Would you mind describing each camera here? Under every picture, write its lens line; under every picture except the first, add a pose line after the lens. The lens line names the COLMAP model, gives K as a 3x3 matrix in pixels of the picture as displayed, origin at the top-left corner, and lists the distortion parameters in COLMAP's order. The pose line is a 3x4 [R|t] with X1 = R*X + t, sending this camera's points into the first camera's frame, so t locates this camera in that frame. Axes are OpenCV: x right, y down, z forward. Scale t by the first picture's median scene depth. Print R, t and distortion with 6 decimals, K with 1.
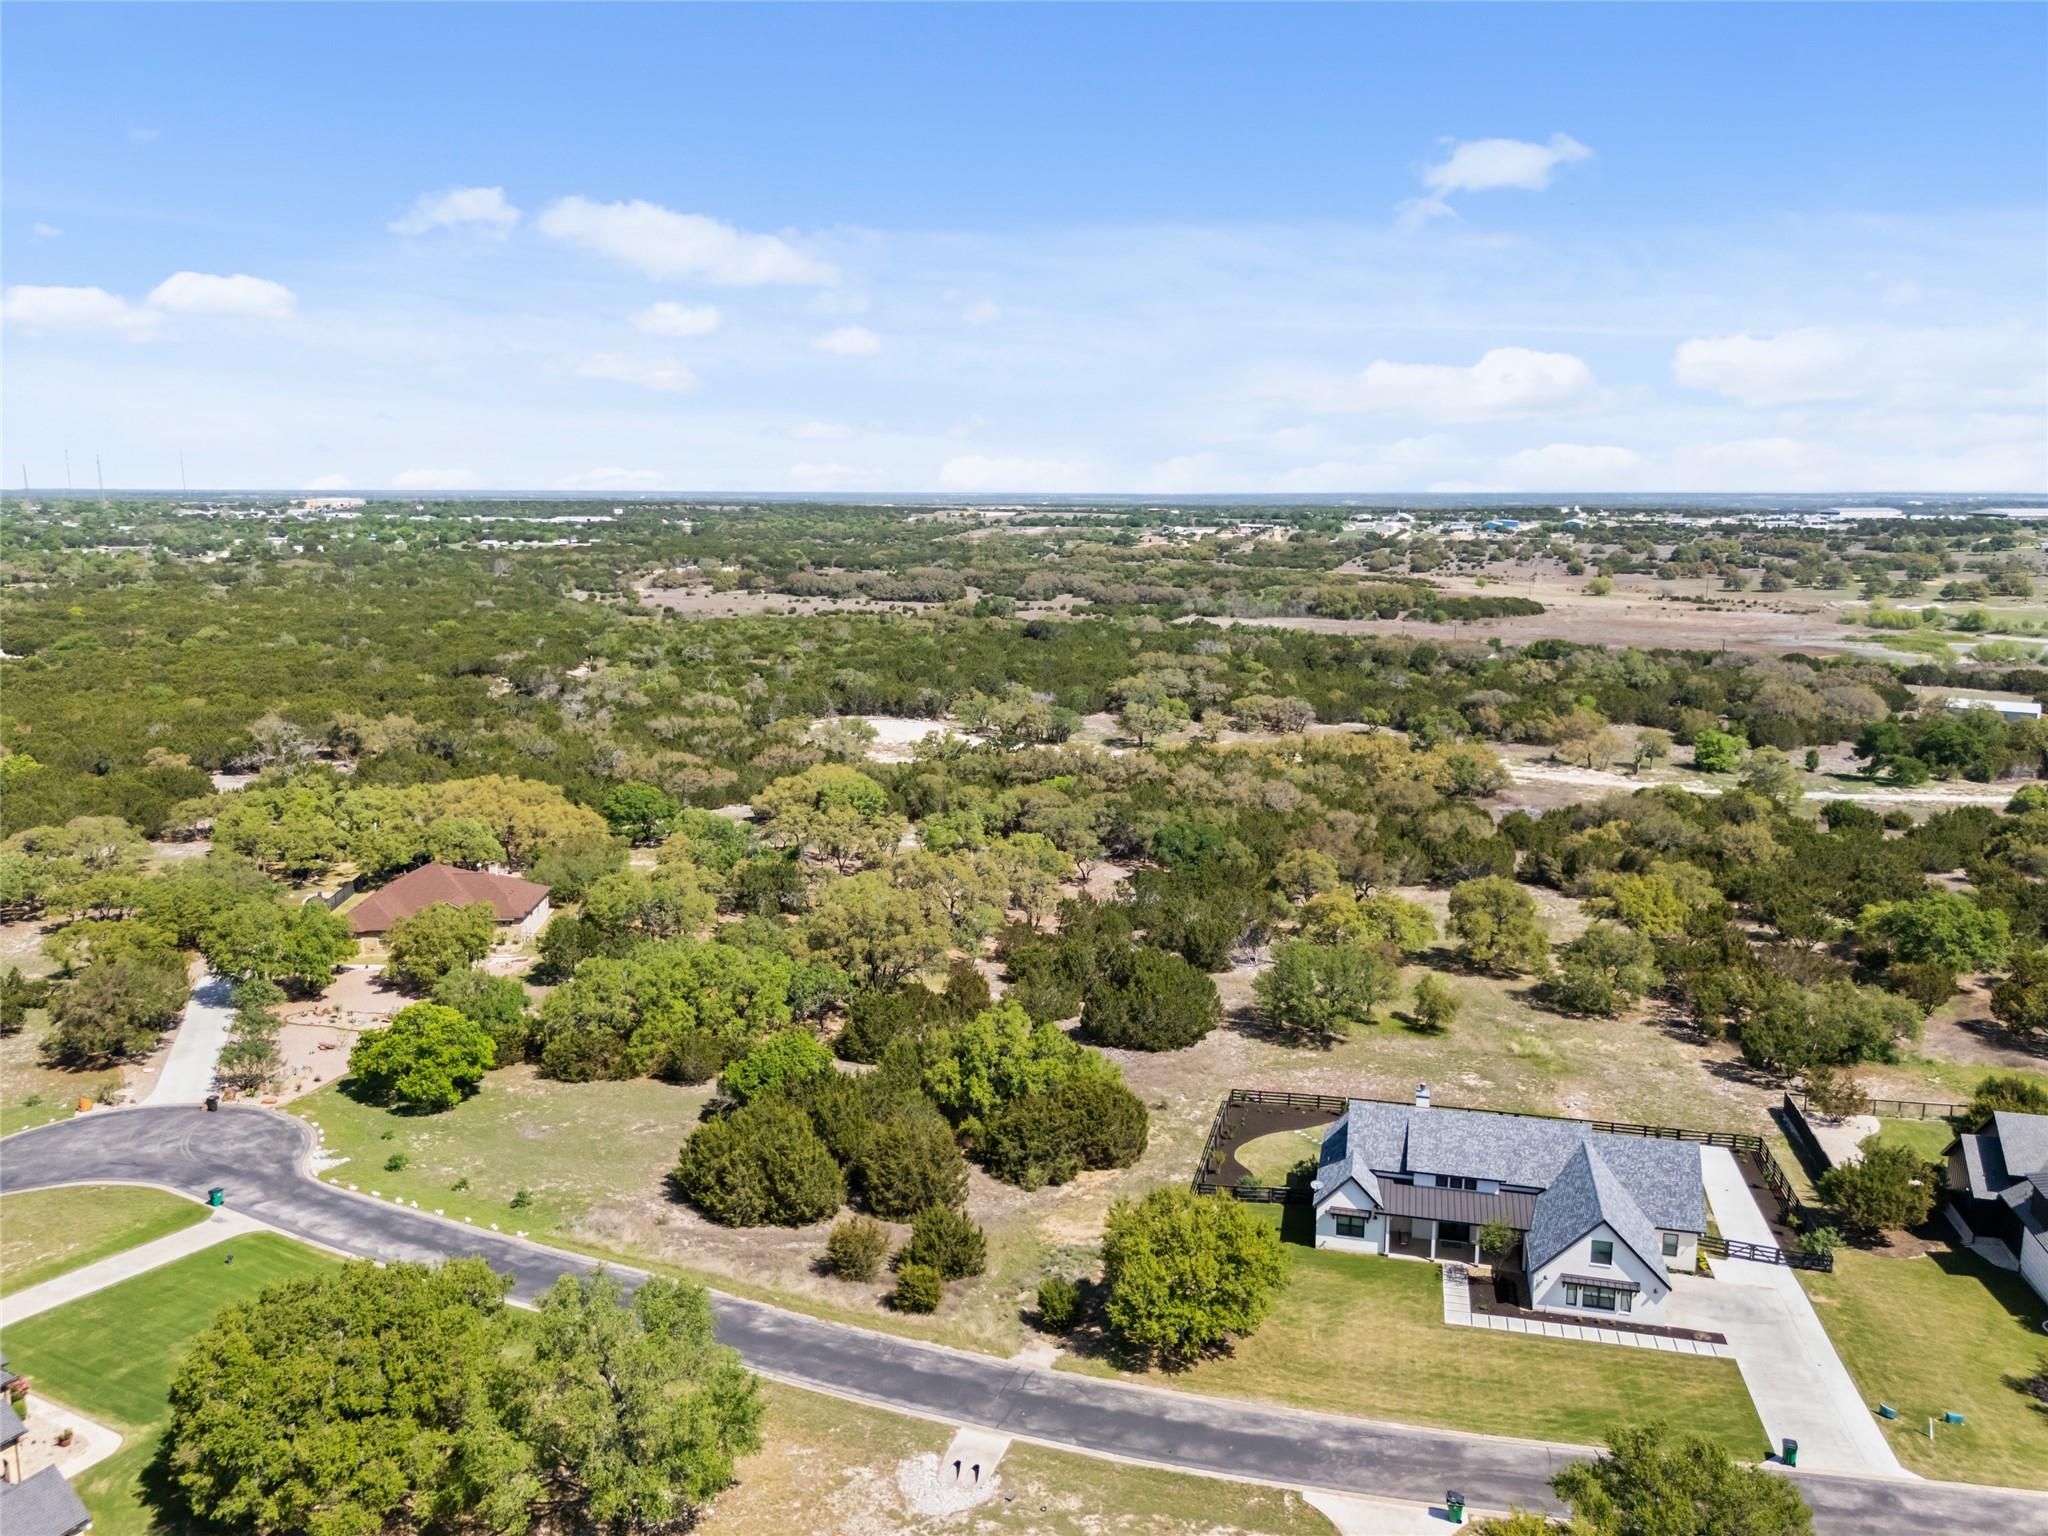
lens RADIAL K [[1411.9, 0, 1027.8], [0, 1411.9, 793.9], [0, 0, 1]] dist [0.077198, -0.078519]
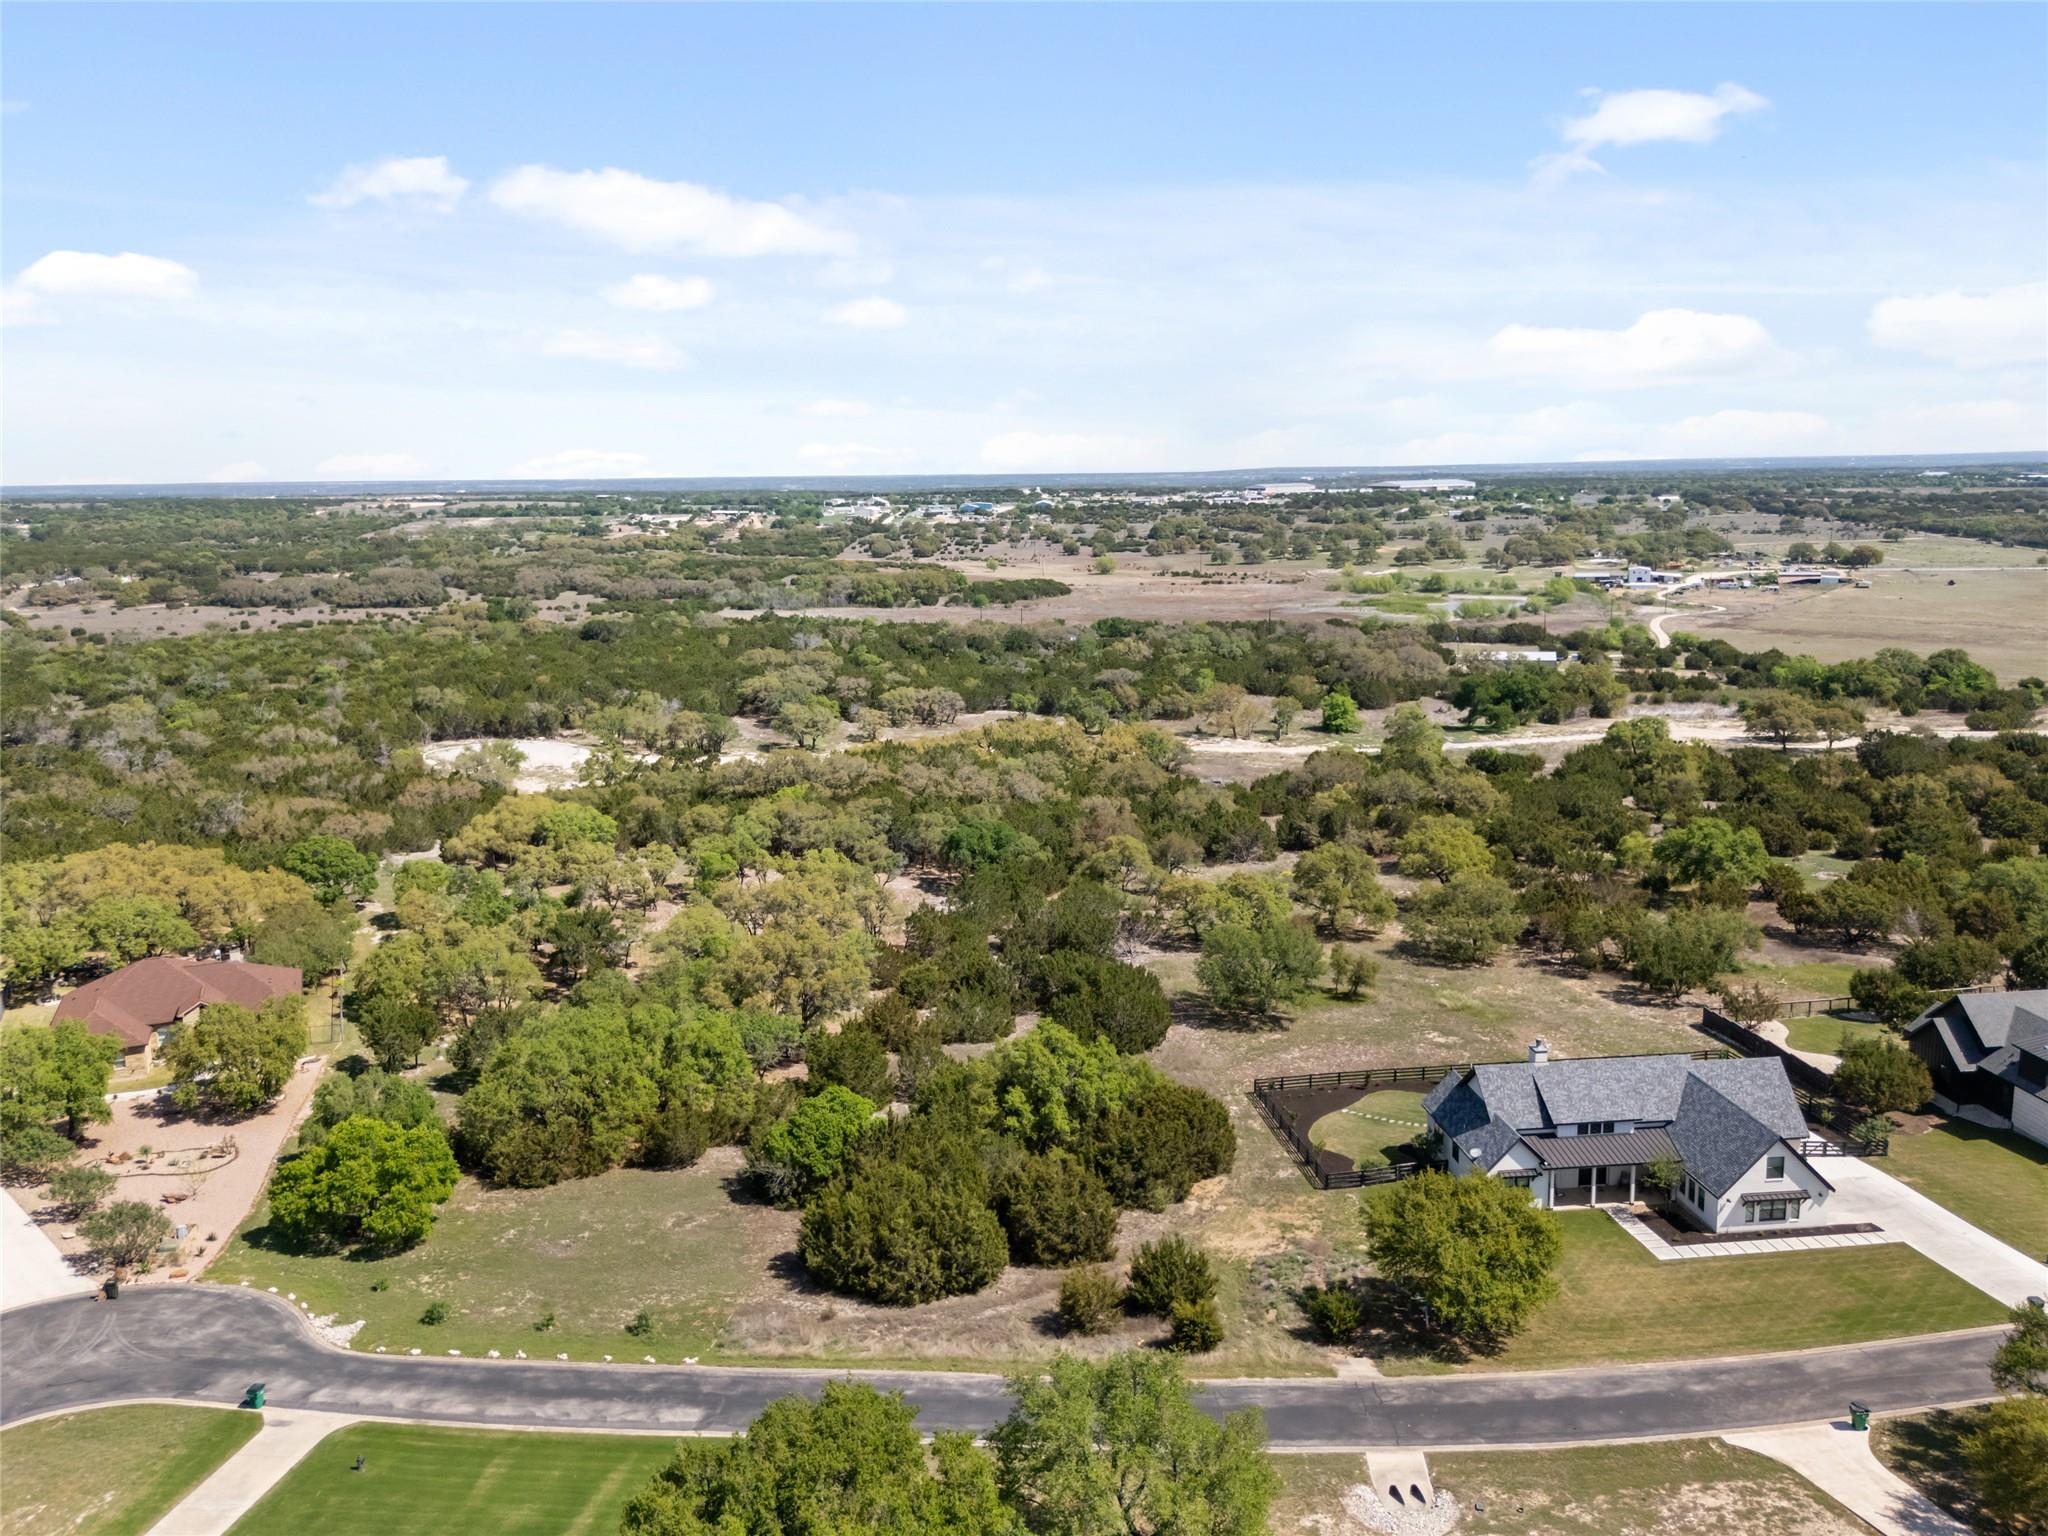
lens RADIAL K [[1505.5, 0, 1023.1], [0, 1505.5, 830.8], [0, 0, 1]] dist [0.086437, -0.089598]
pose [[0.945112, -0.094427, 0.312803, -0.382500], [0.087878, 0.995516, 0.035002, -0.013589], [-0.314706, -0.005592, 0.949173, 0.085558]]
